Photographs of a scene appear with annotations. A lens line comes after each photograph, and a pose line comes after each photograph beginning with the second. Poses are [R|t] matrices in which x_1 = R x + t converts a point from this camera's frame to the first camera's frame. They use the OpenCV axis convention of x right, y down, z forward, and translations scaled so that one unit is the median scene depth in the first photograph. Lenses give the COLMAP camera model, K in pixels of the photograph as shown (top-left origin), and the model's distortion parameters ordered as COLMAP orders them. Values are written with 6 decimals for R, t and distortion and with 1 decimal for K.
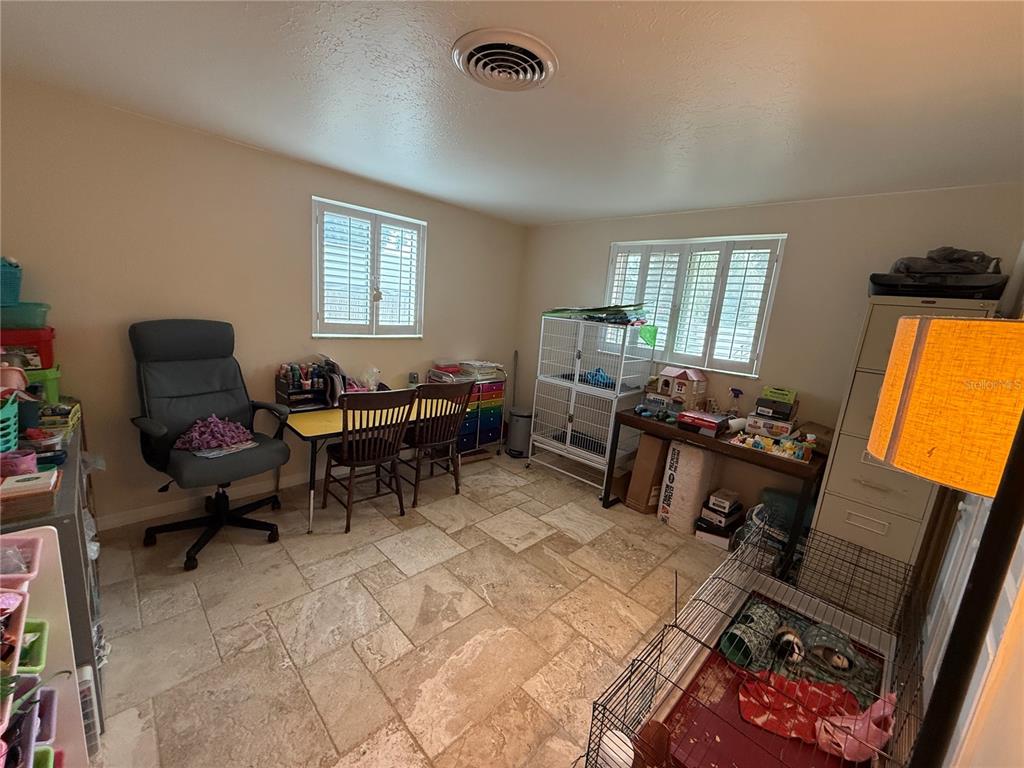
lens RADIAL K [[409.7, 0, 513.4], [0, 409.7, 384.5], [0, 0, 1]] dist [-0.000158, -0.000187]
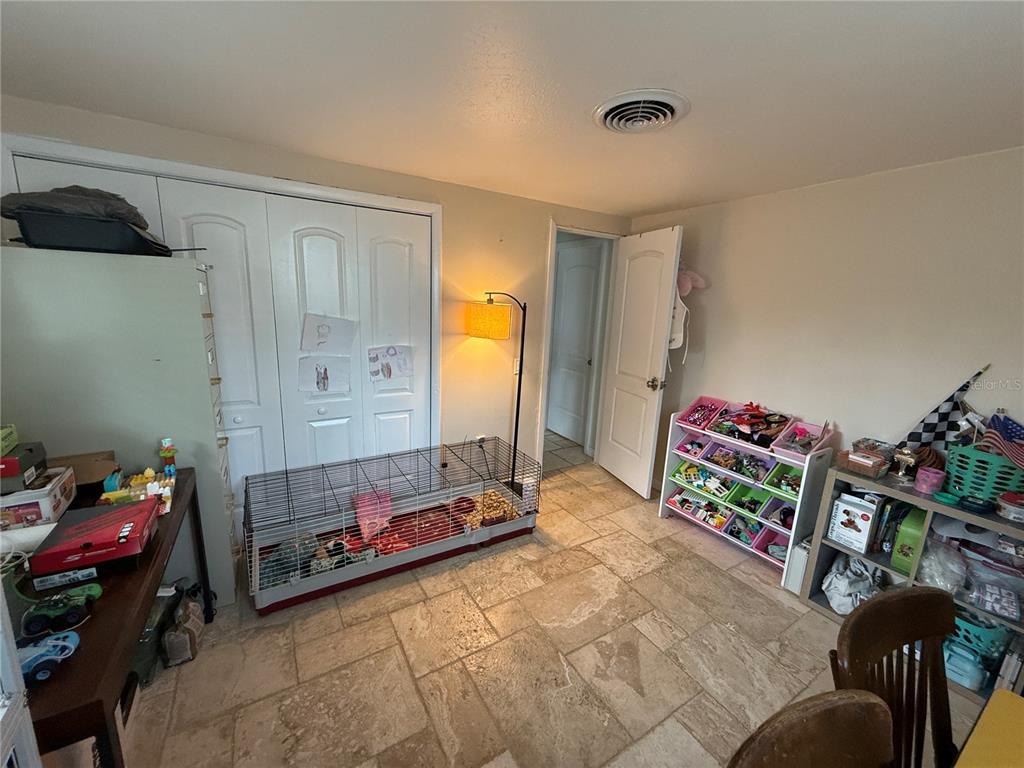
lens RADIAL K [[409.7, 0, 512.4], [0, 409.7, 384.5], [0, 0, 1]] dist [-0.000158, -0.000187]
pose [[-0.963504, -0.177127, 0.200712, -0.027584], [-0.082669, 0.910019, 0.406240, -0.374142], [-0.254607, 0.374821, -0.891451, 1.679149]]
